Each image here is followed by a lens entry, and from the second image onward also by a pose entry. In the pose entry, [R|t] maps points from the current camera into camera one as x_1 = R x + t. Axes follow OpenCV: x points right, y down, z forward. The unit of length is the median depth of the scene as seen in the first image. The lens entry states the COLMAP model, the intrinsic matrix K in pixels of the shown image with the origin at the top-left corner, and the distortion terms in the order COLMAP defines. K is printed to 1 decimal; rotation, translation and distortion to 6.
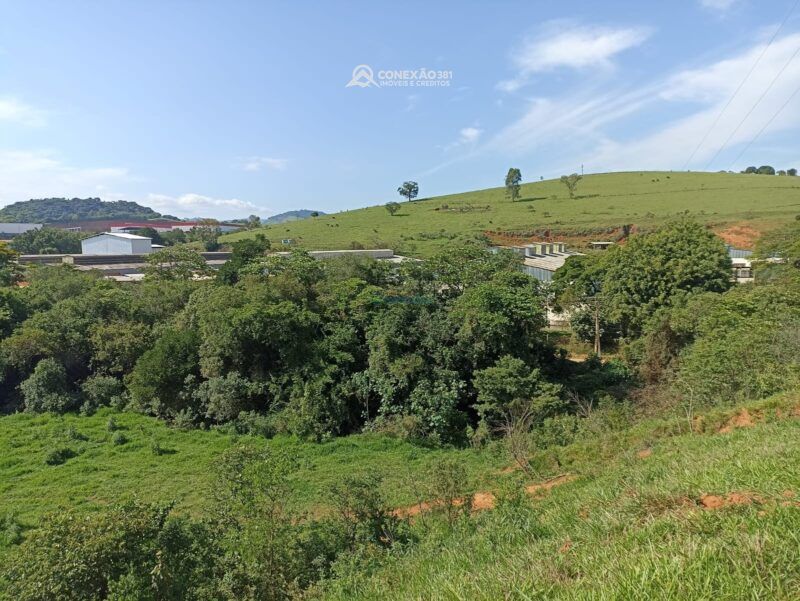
lens RADIAL K [[585.0, 0, 400.0], [0, 585.0, 299.2], [0, 0, 1]] dist [0.046311, -0.041856]
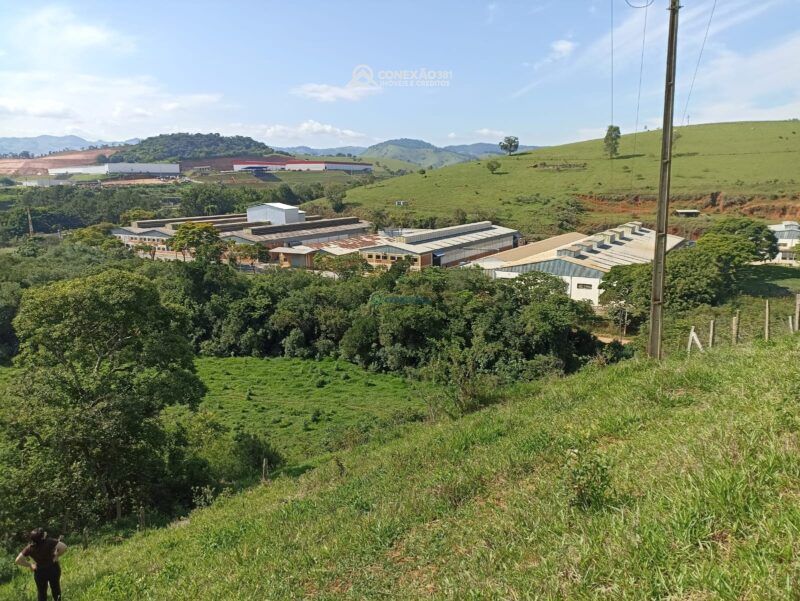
lens RADIAL K [[585.0, 0, 399.3], [0, 585.0, 299.2], [0, 0, 1]] dist [0.046311, -0.041856]
pose [[0.986062, 0.042721, -0.160801, 0.006119], [-0.023153, 0.992303, 0.121653, -0.212177], [0.164760, -0.116235, 0.979461, -0.696418]]
